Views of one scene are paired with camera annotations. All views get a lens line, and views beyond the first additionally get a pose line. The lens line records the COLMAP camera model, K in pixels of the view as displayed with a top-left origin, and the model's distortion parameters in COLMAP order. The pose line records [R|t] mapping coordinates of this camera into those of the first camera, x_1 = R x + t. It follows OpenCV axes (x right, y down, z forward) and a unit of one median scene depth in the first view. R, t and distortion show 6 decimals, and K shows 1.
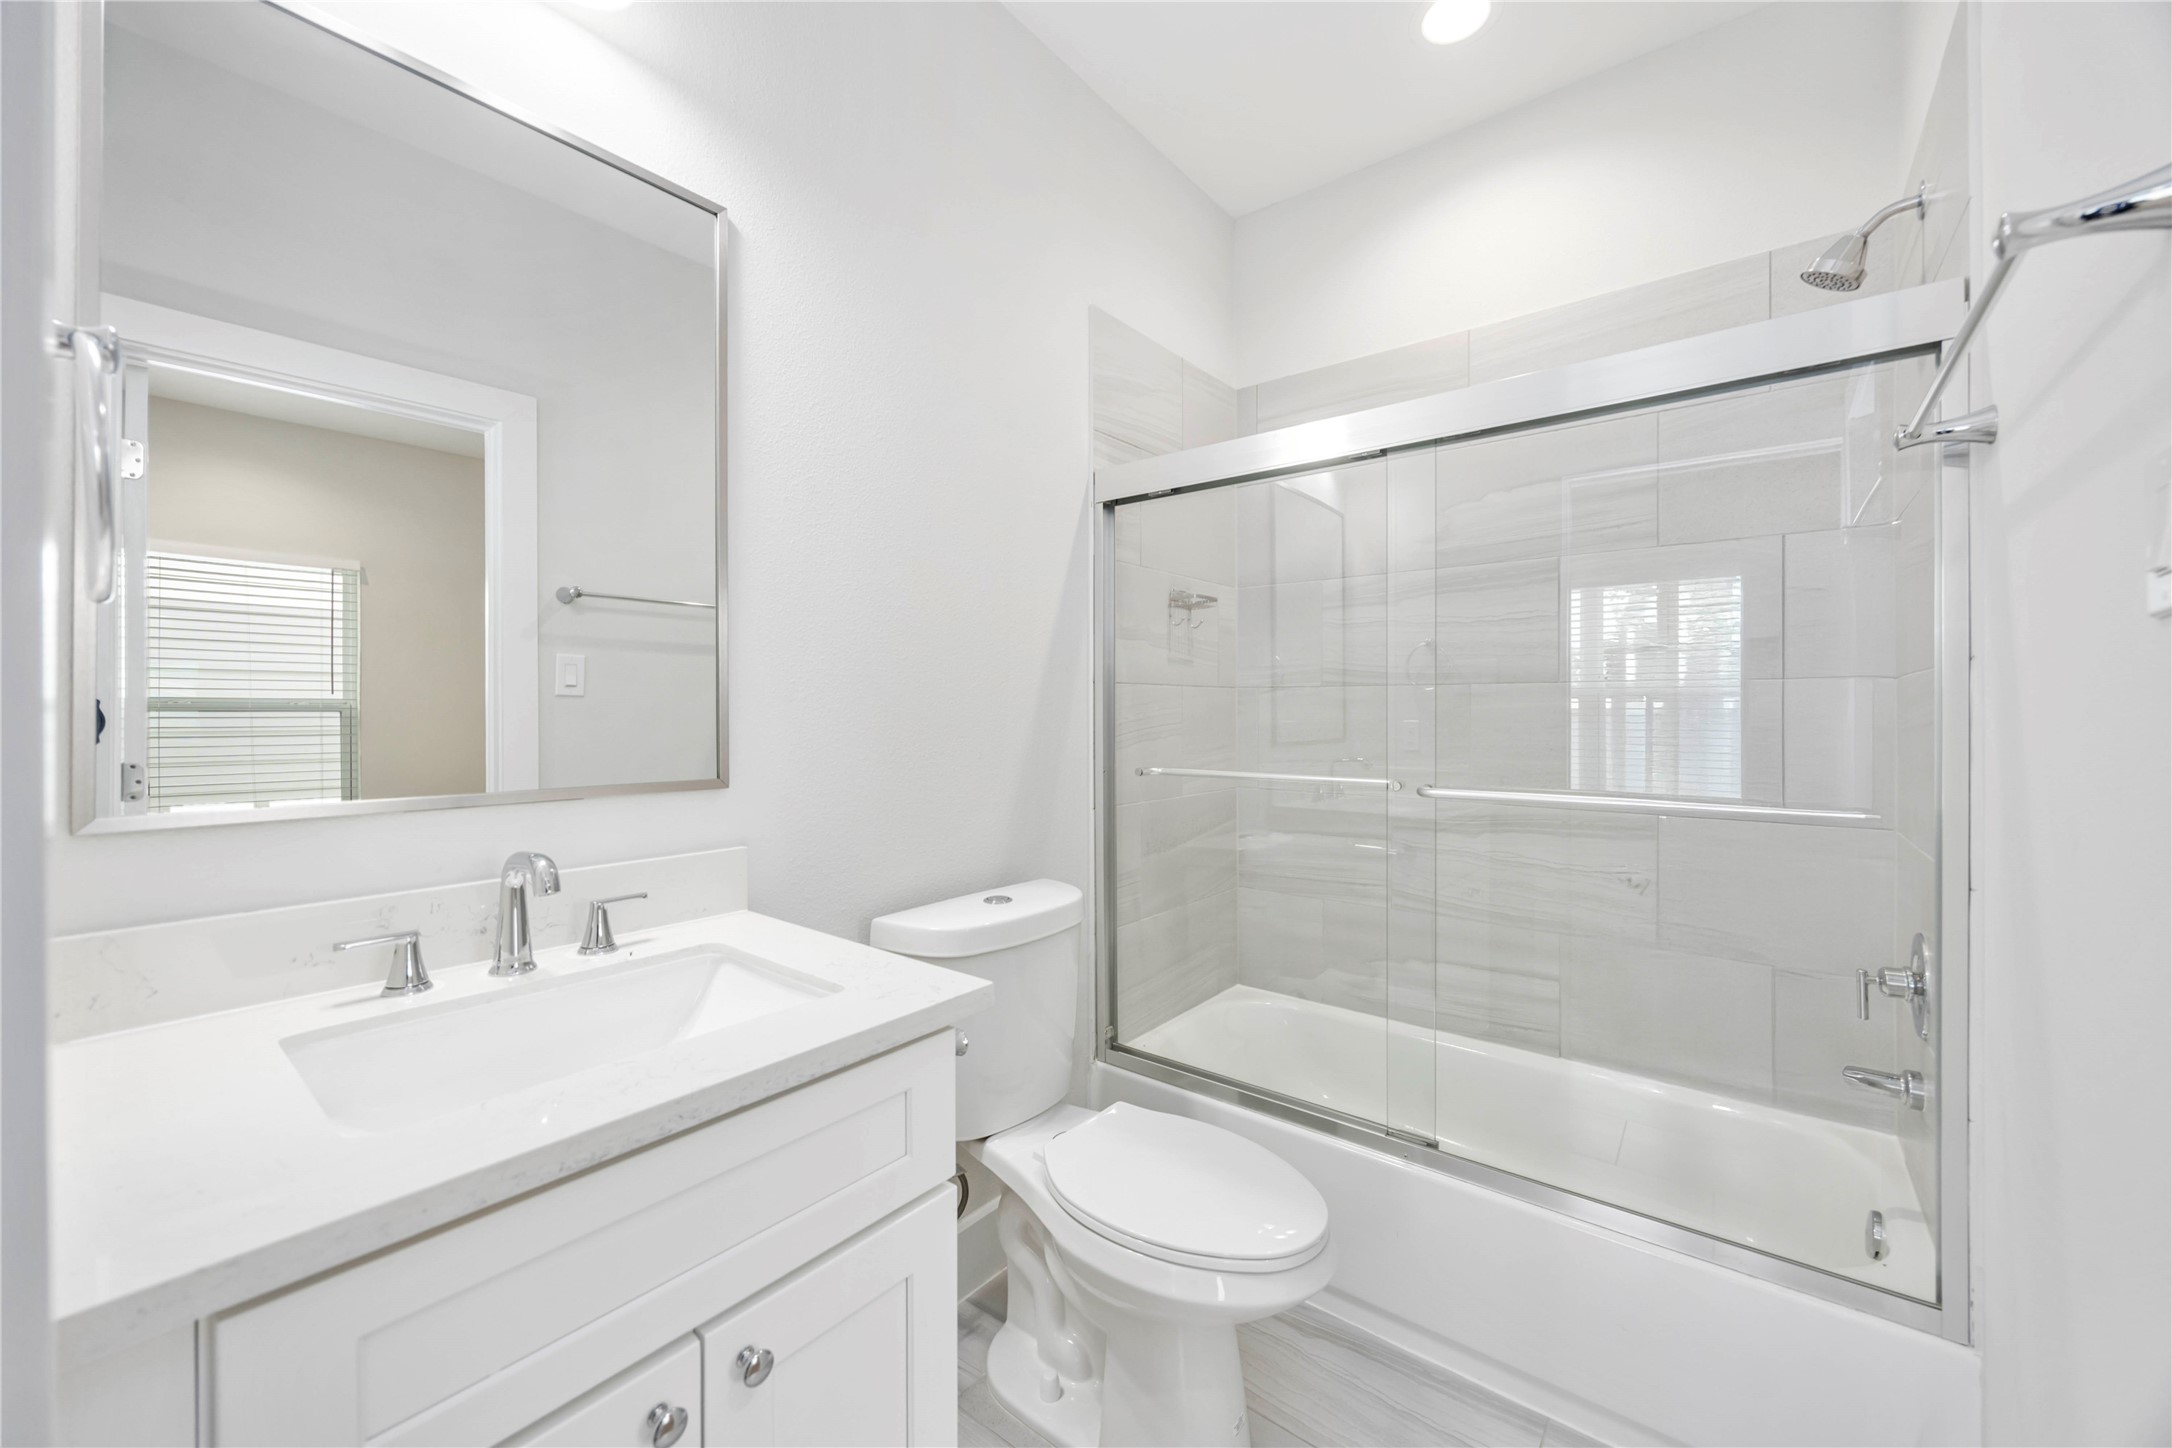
lens RADIAL K [[836.7, 0, 1083.9], [0, 836.7, 719.2], [0, 0, 1]] dist [-0.001822, 0.000341]
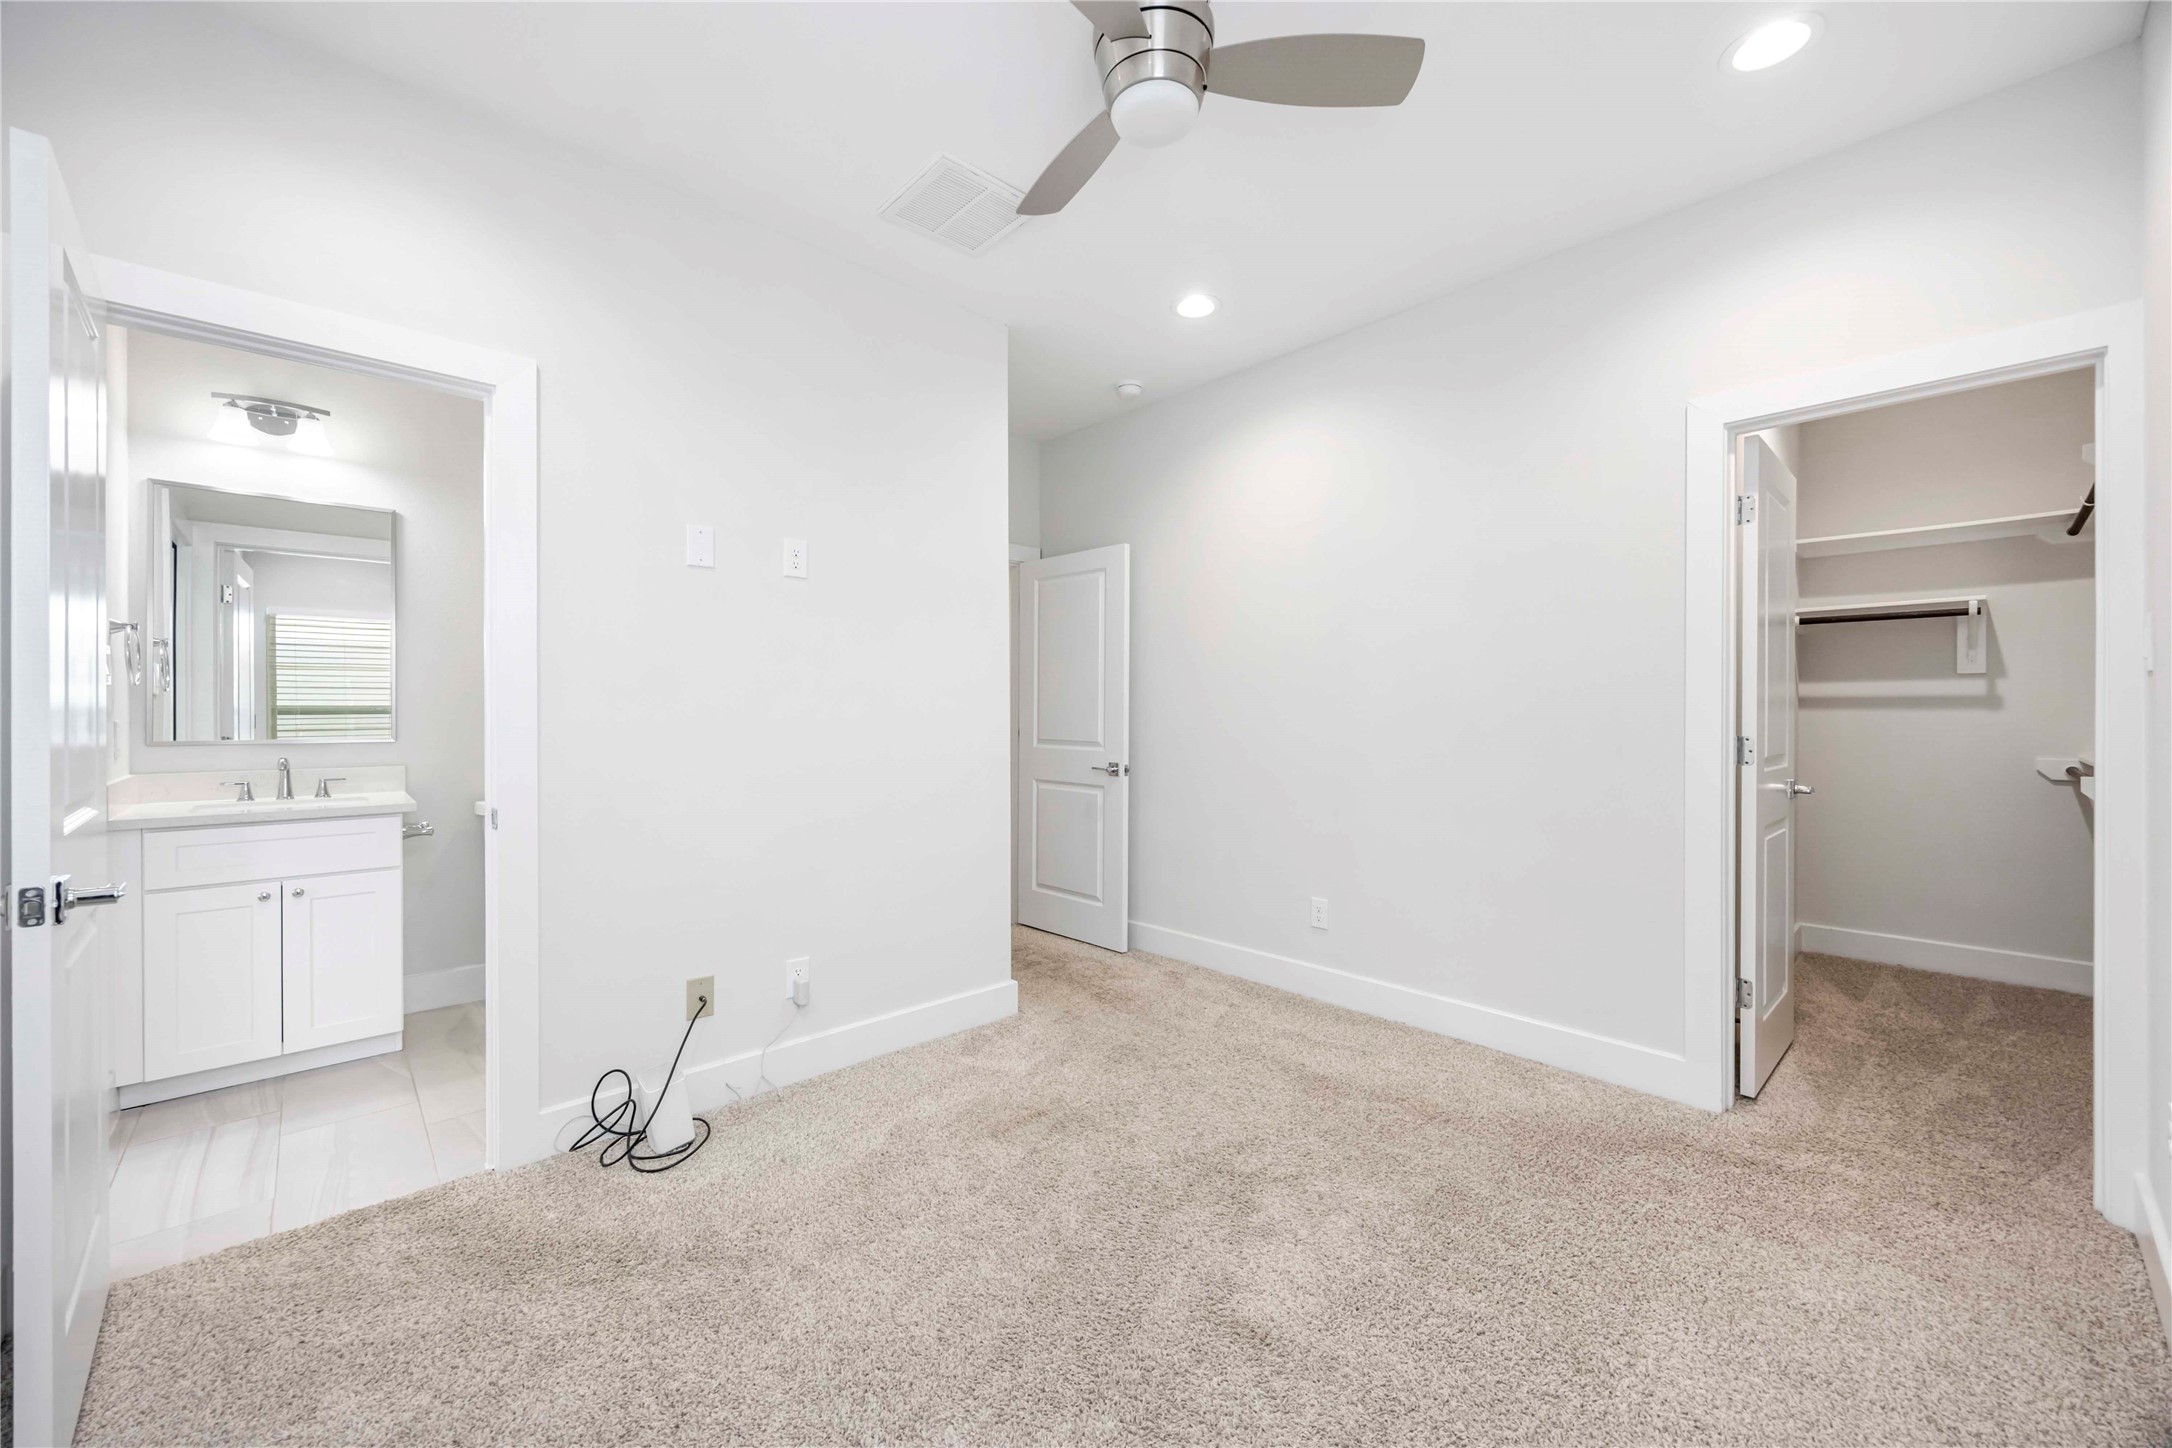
lens RADIAL K [[836.7, 0, 1084.7], [0, 836.7, 717.8], [0, 0, 1]] dist [-0.001822, 0.000341]
pose [[0.987651, -0.001016, -0.156667, 2.818928], [0.000847, 0.999999, -0.001146, 0.010742], [0.156668, 0.000999, 0.987651, -1.636153]]
